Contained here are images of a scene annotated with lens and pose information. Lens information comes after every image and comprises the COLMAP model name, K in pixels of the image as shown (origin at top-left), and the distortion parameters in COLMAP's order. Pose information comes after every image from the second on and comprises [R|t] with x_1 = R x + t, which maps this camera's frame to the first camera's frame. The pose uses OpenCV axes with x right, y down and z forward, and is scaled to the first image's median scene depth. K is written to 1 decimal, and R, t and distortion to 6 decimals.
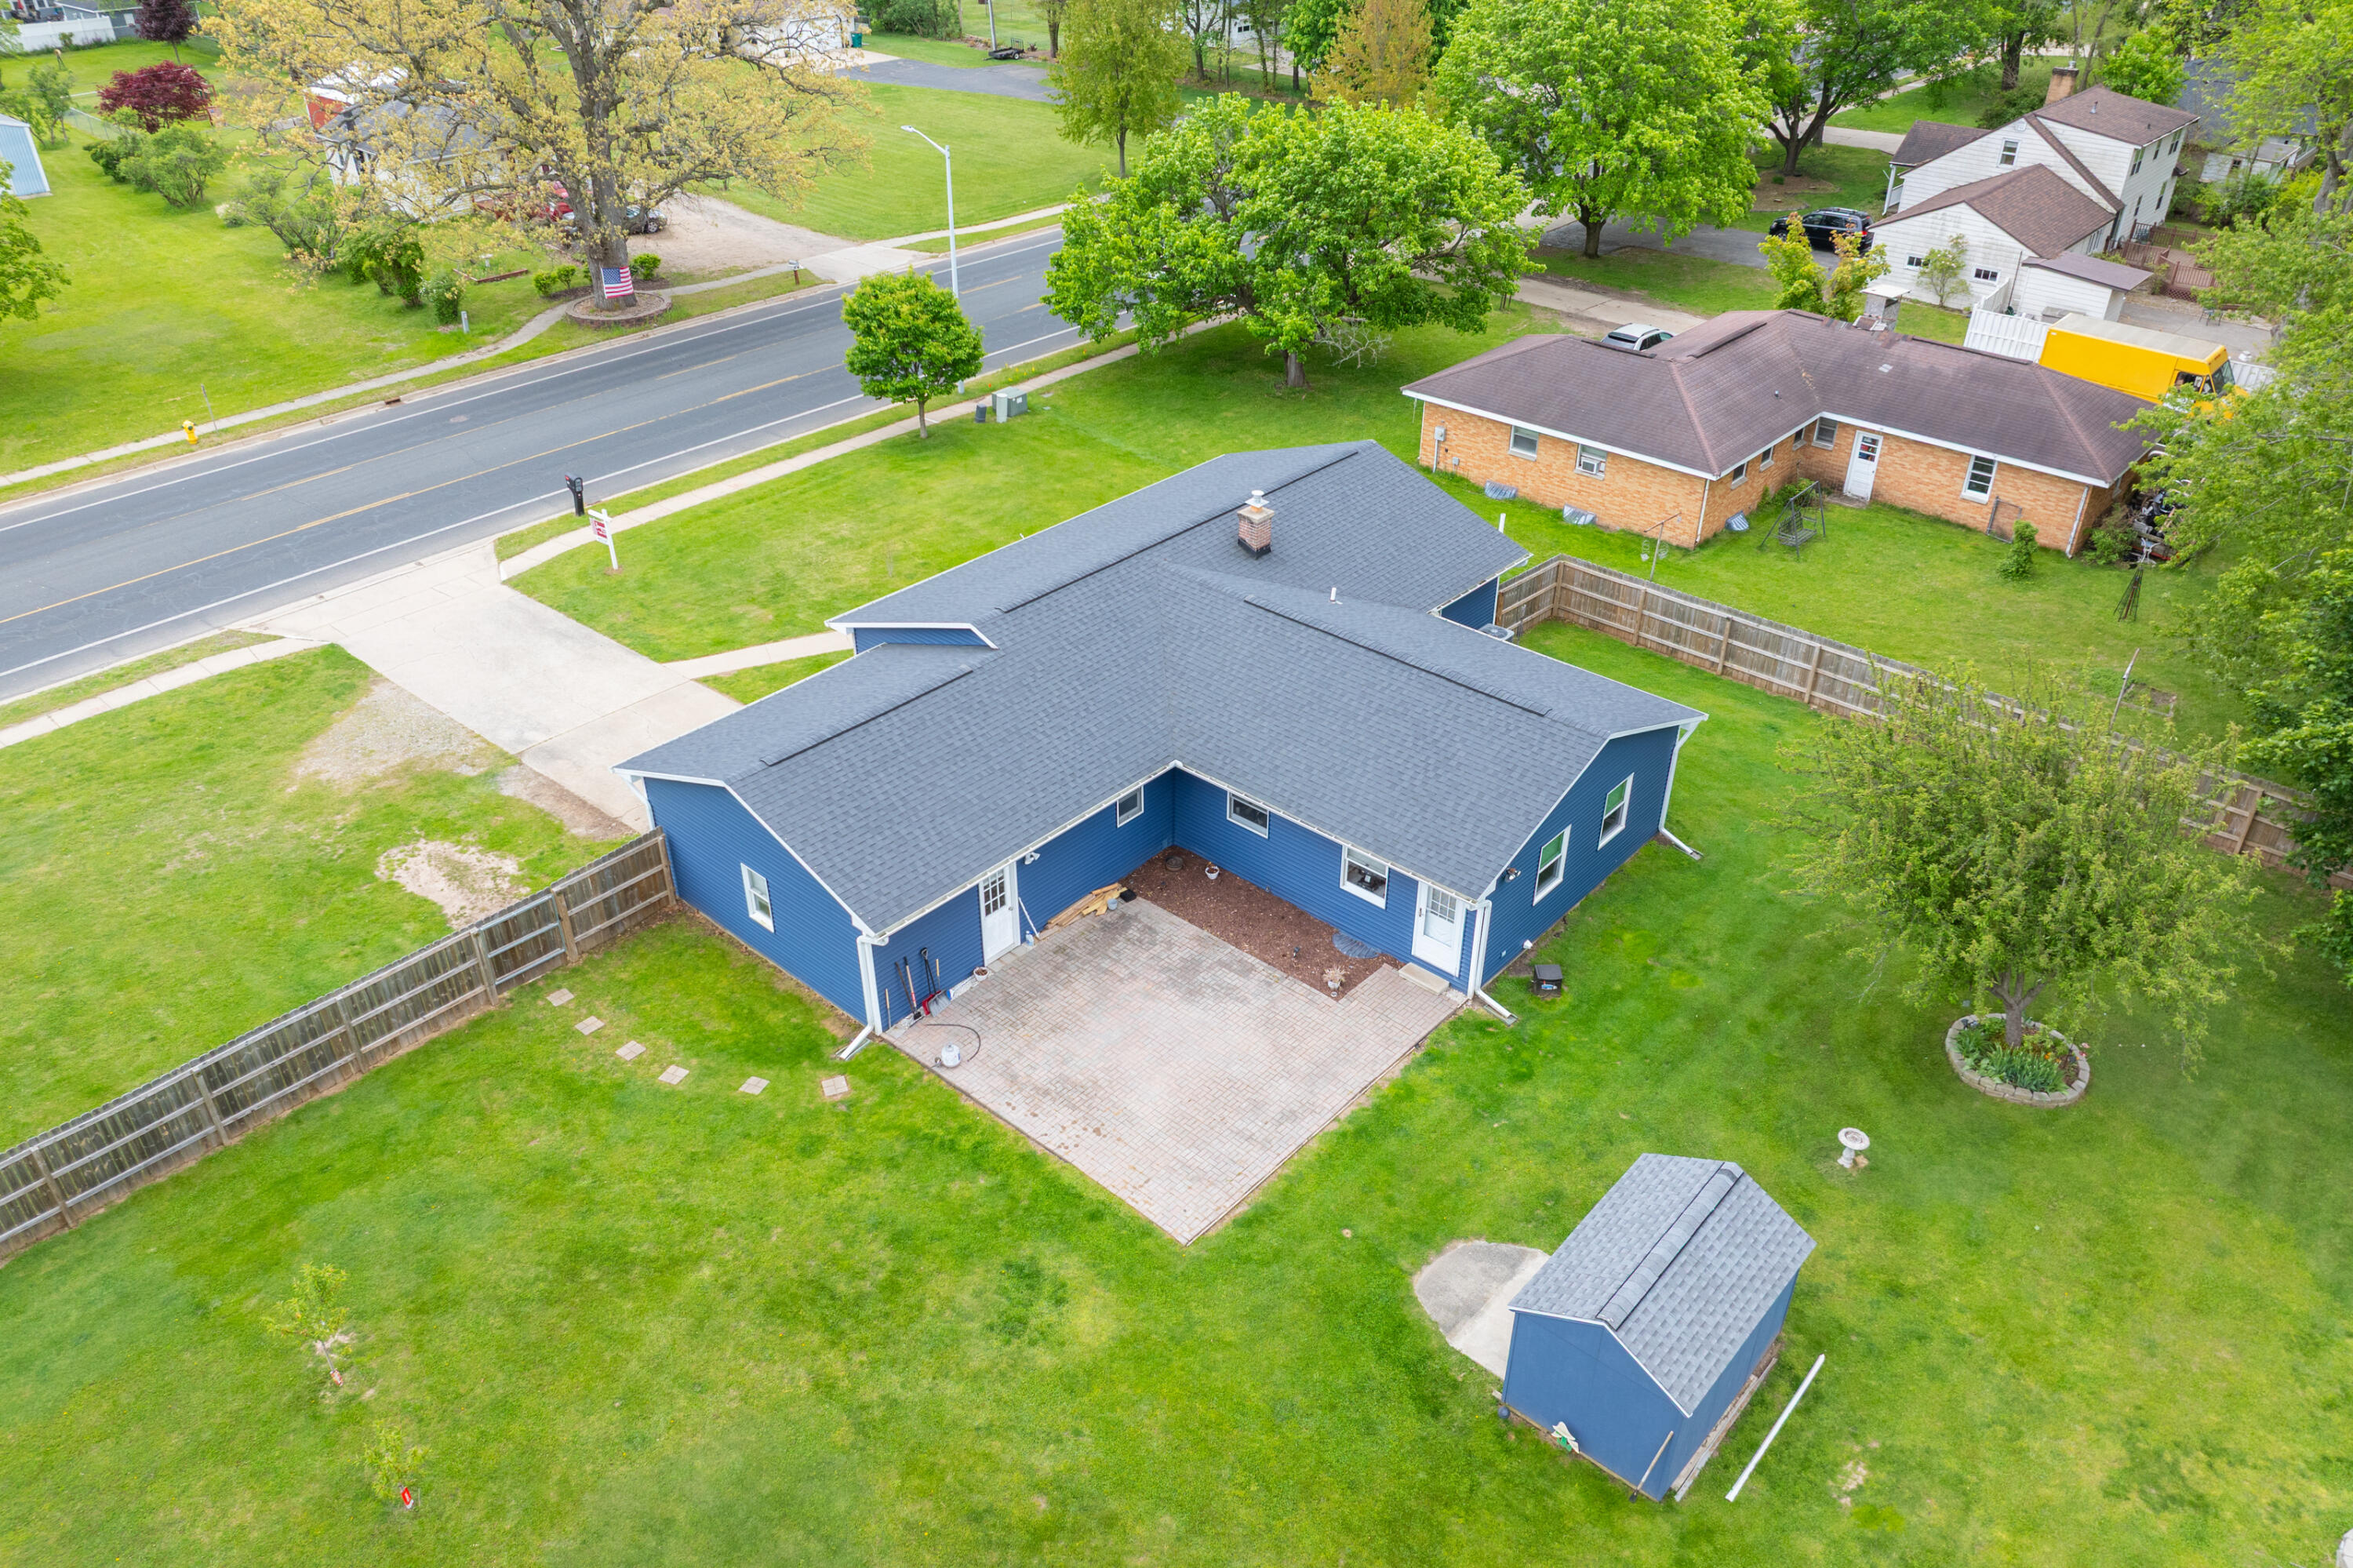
lens RADIAL K [[1653.6, 0, 1185.2], [0, 1653.6, 781.0], [0, 0, 1]] dist [-0.024595, -0.006493]
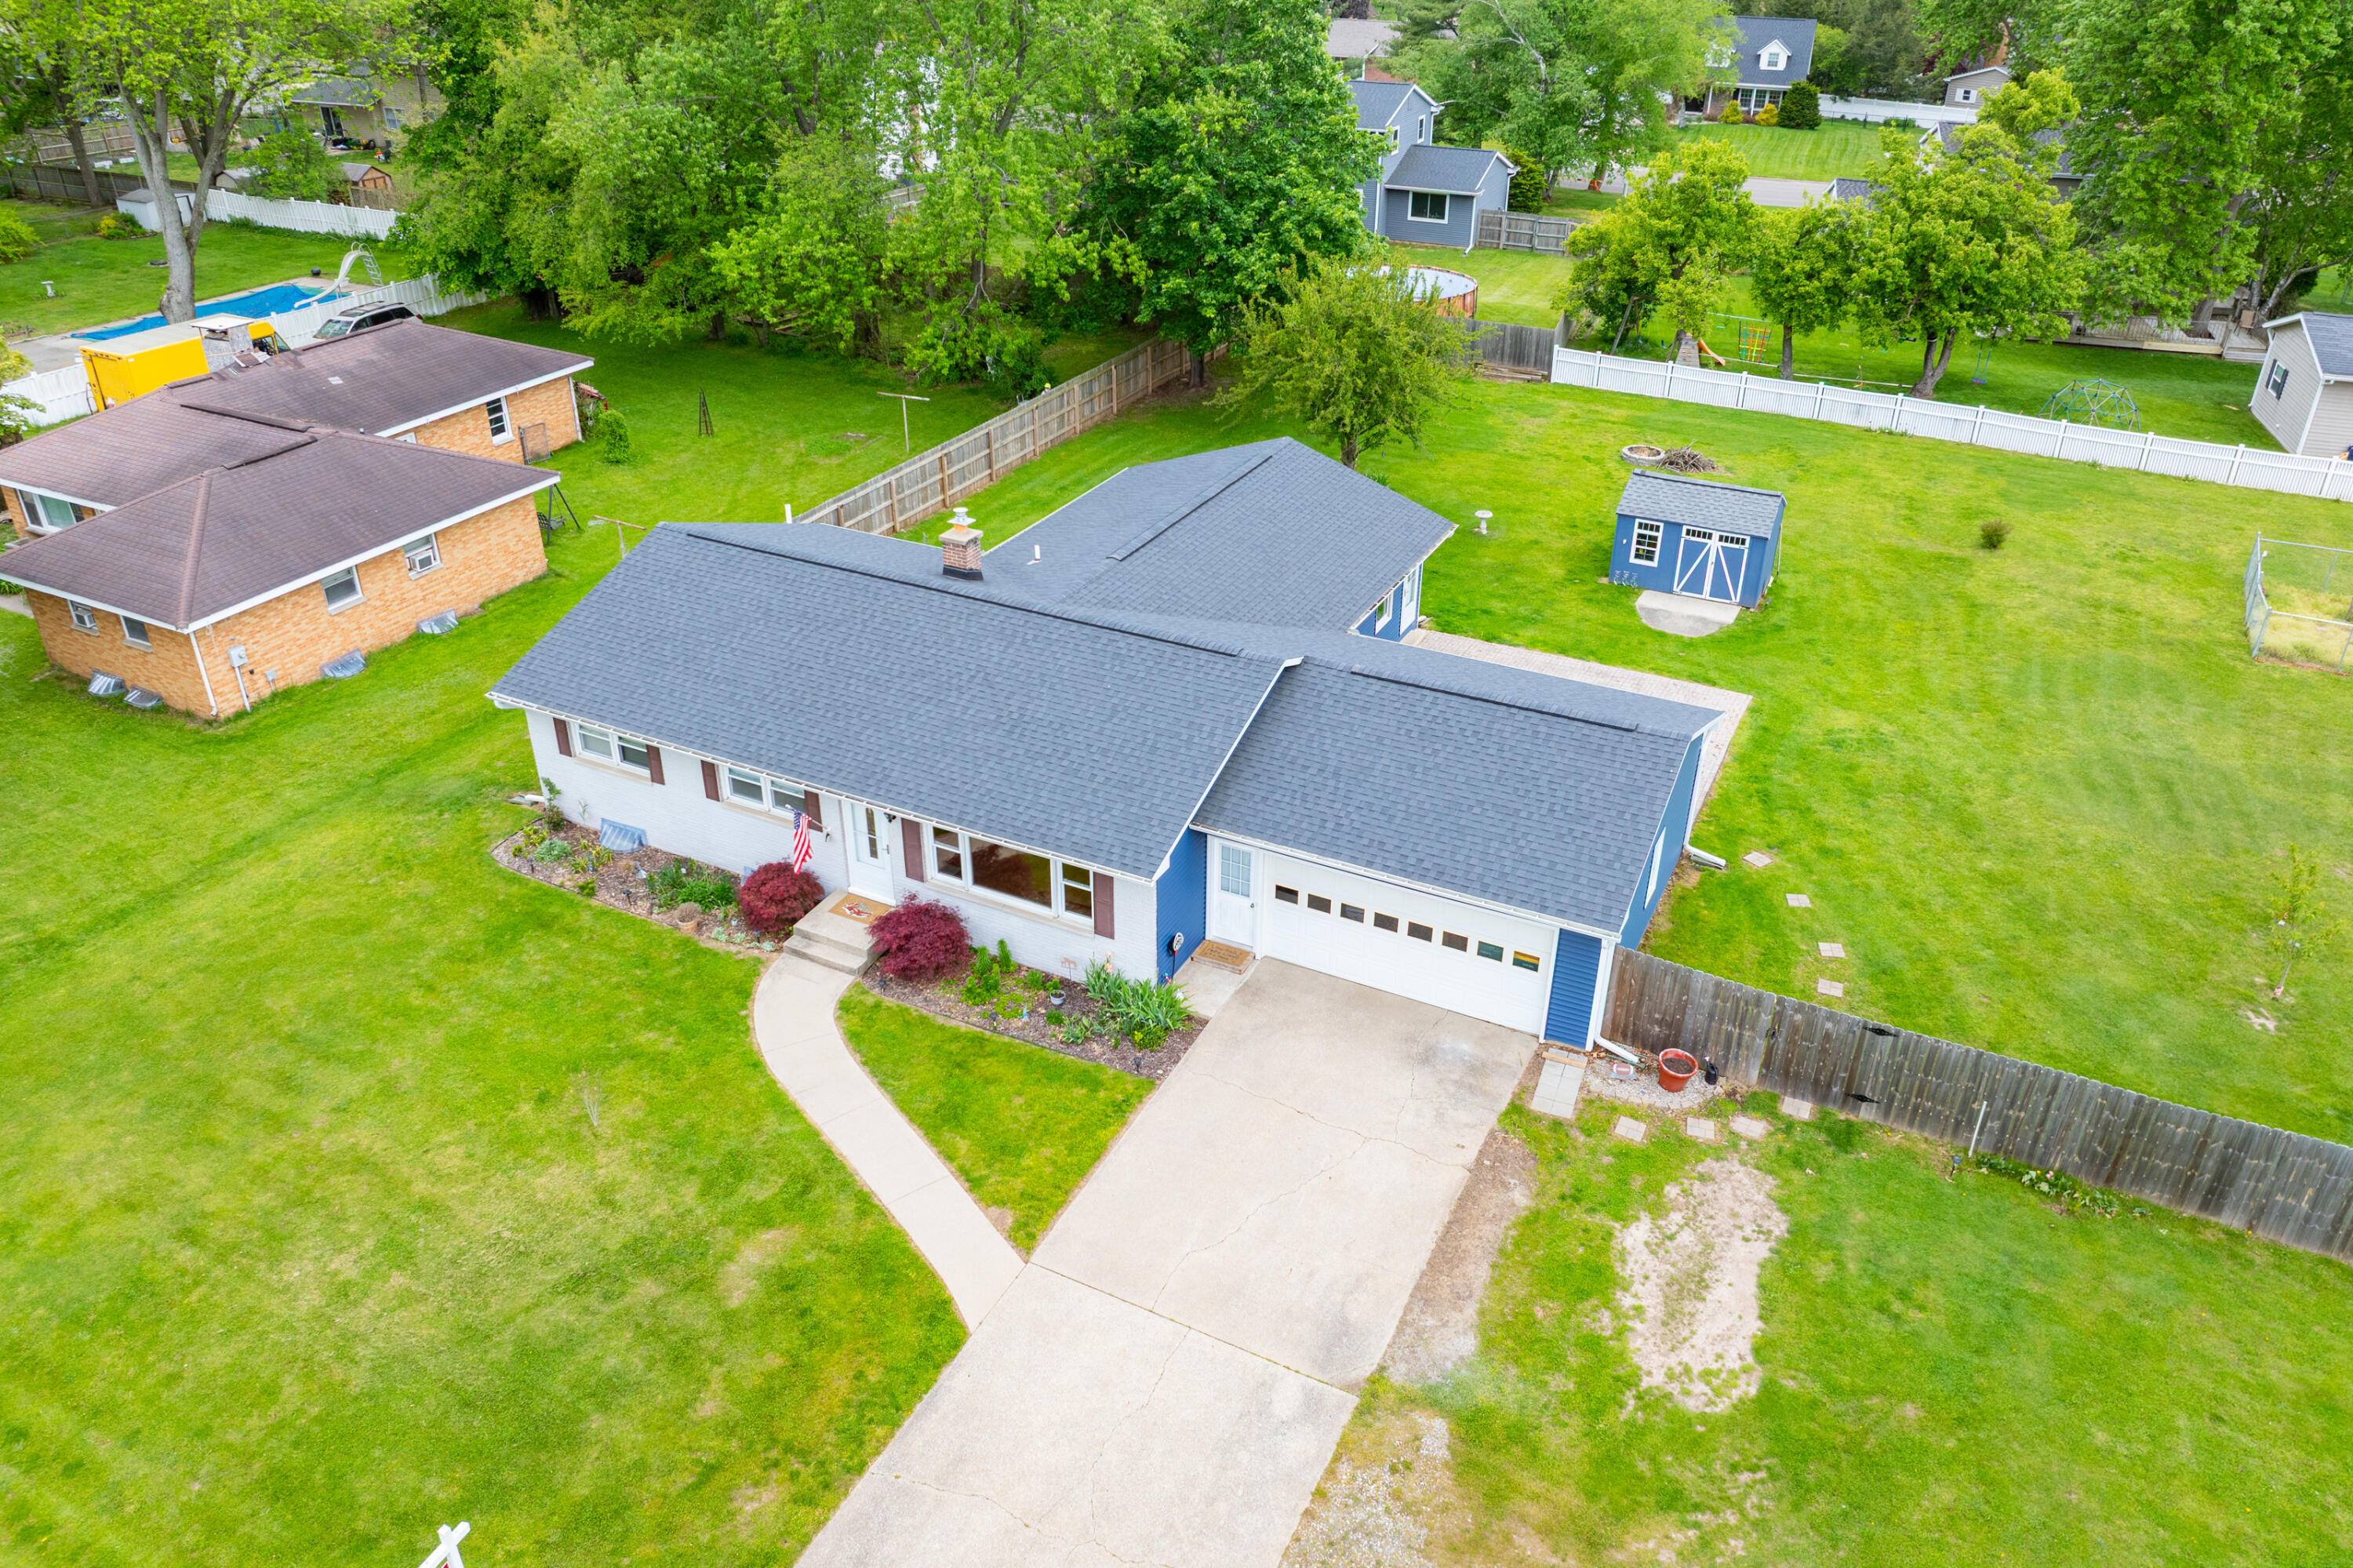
lens RADIAL K [[1653.6, 0, 1185.2], [0, 1653.6, 781.0], [0, 0, 1]] dist [-0.024595, -0.006493]
pose [[-0.255159, -0.481089, 0.838717, -0.729832], [0.509829, 0.670104, 0.539476, -0.457325], [-0.821564, 0.565255, 0.074290, 0.873713]]
